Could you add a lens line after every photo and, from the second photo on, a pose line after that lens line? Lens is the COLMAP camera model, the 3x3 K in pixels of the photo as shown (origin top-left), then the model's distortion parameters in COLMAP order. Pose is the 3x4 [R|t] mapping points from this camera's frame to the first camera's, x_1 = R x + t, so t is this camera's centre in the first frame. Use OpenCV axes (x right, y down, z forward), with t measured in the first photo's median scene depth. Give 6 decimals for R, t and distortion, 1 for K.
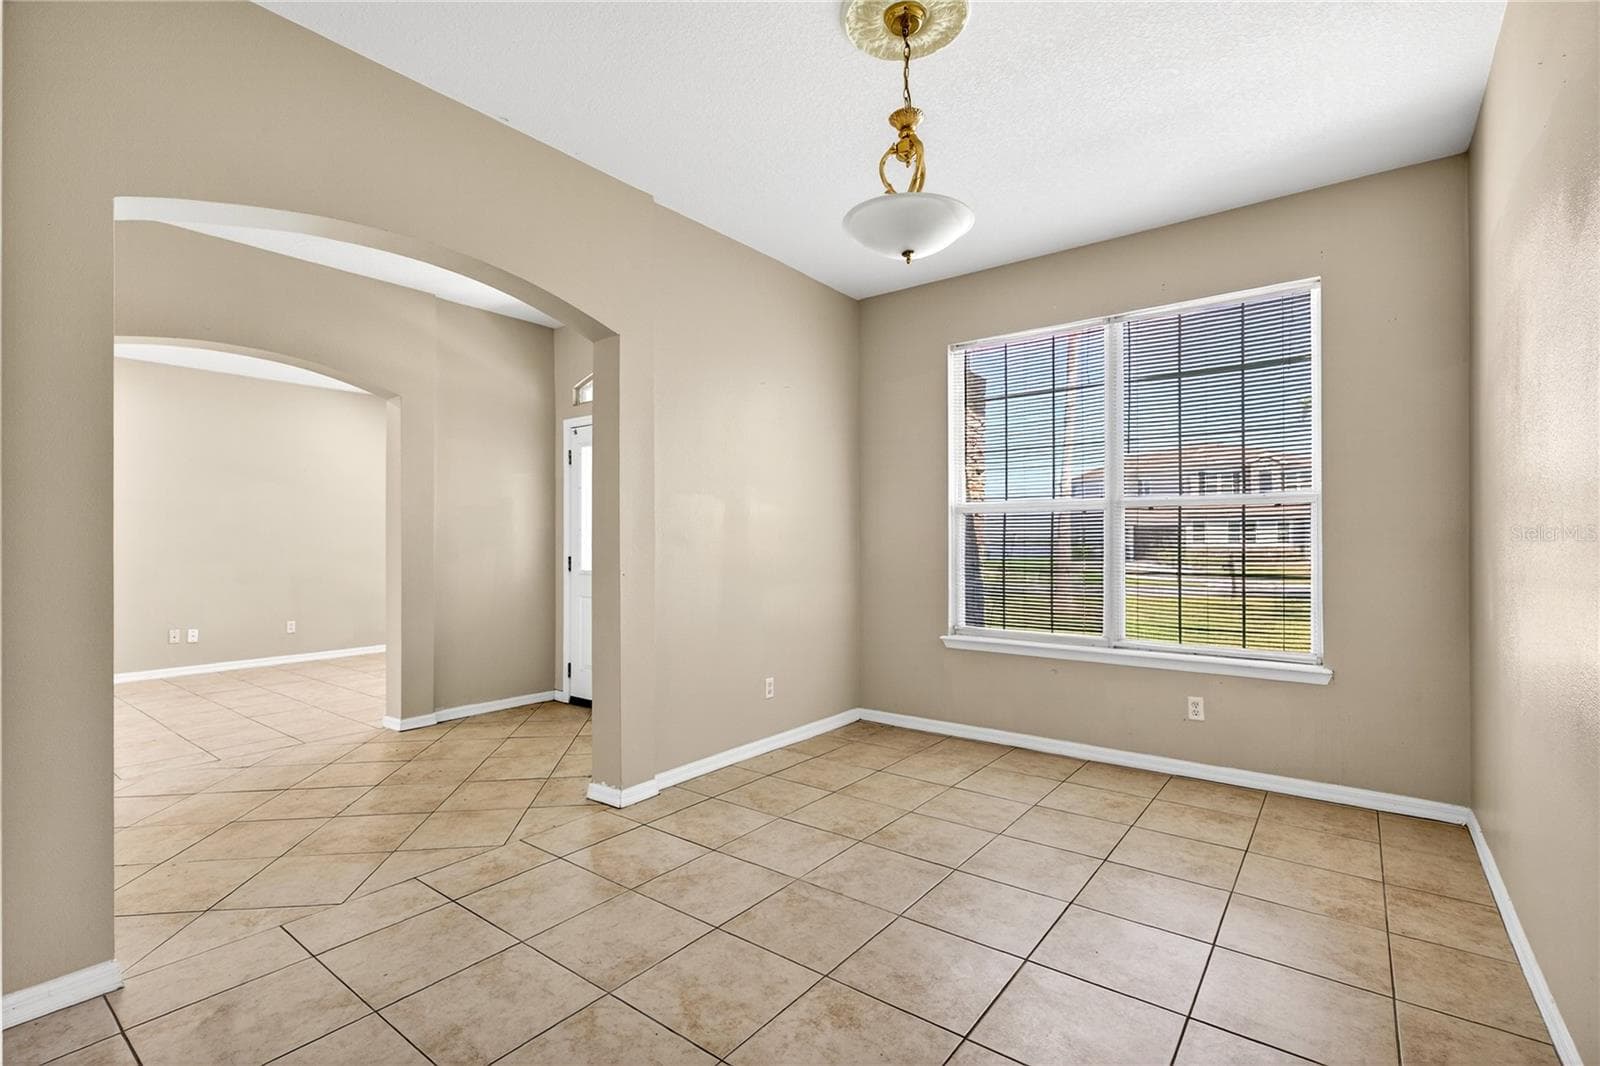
lens RADIAL K [[725.0, 0, 794.3], [0, 725.0, 531.3], [0, 0, 1]] dist [0.001512, -0.000136]
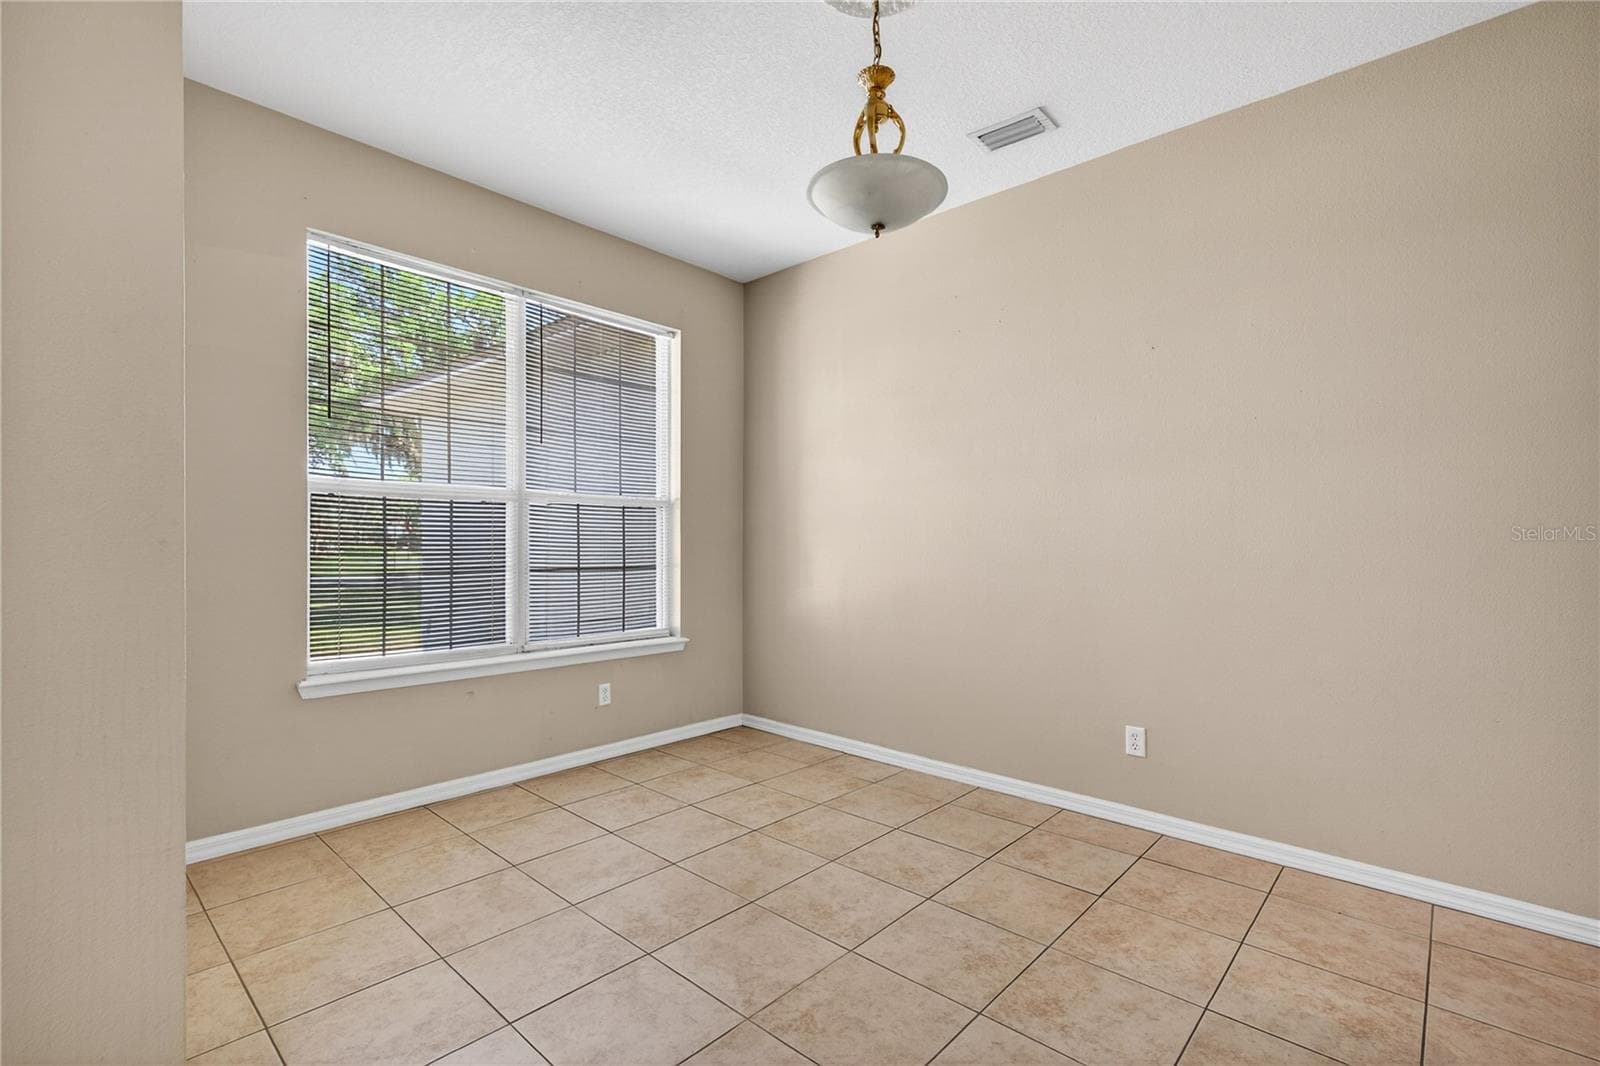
lens RADIAL K [[725.0, 0, 793.8], [0, 725.0, 547.3], [0, 0, 1]] dist [0.001512, -0.000136]
pose [[0.089589, -0.008440, 0.995943, -0.477988], [-0.022167, 0.999699, 0.010465, 0.010522], [-0.995732, -0.023015, 0.089375, 0.628663]]
